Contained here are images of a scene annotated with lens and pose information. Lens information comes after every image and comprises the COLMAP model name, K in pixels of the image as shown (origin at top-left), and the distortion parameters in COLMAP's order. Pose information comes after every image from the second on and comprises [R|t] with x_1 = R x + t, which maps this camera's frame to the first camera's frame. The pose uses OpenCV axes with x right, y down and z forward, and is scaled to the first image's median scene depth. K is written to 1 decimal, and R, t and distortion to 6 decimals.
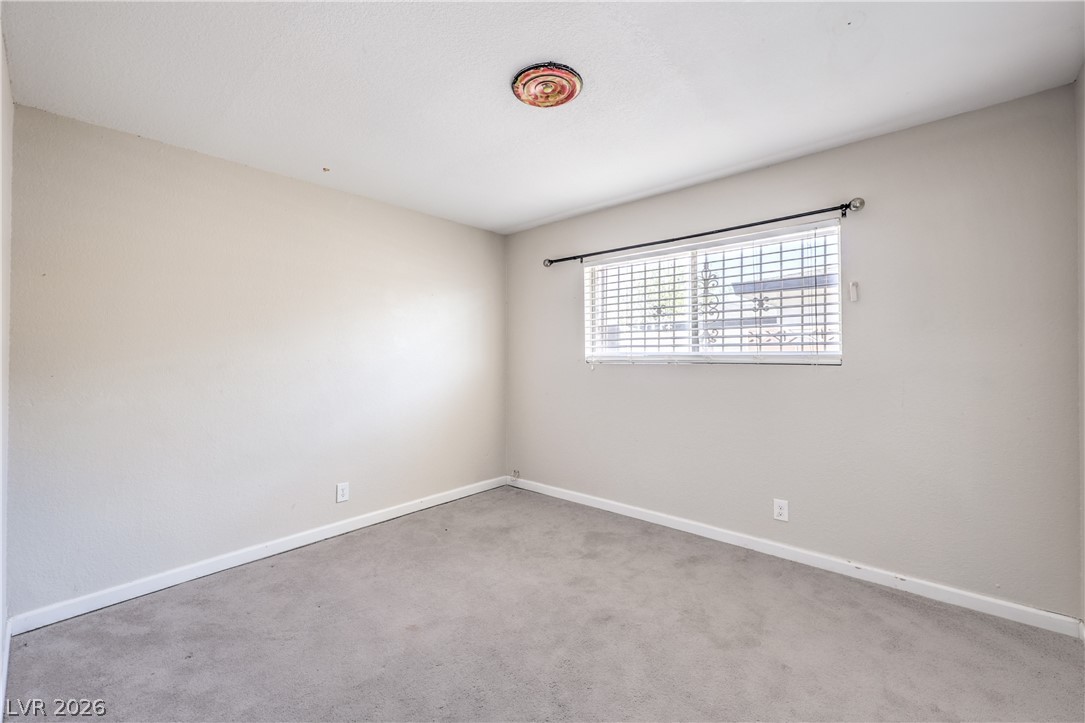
lens RADIAL K [[451.2, 0, 553.0], [0, 451.2, 354.5], [0, 0, 1]] dist [-0.000914, 0.001365]
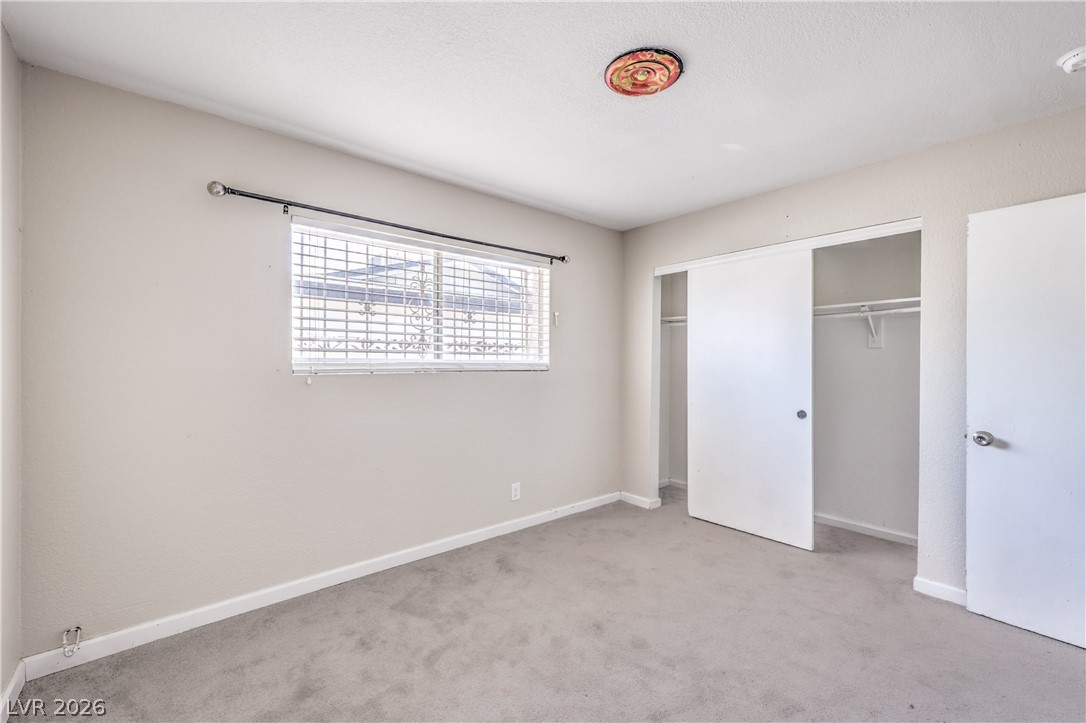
lens RADIAL K [[451.6, 0, 553.0], [0, 451.6, 368.8], [0, 0, 1]] dist [-0.000914, 0.001365]
pose [[0.140667, -0.011608, 0.989989, -0.646038], [-0.008552, 0.999880, 0.012939, -0.000784], [-0.990020, -0.010287, 0.140551, 0.704373]]
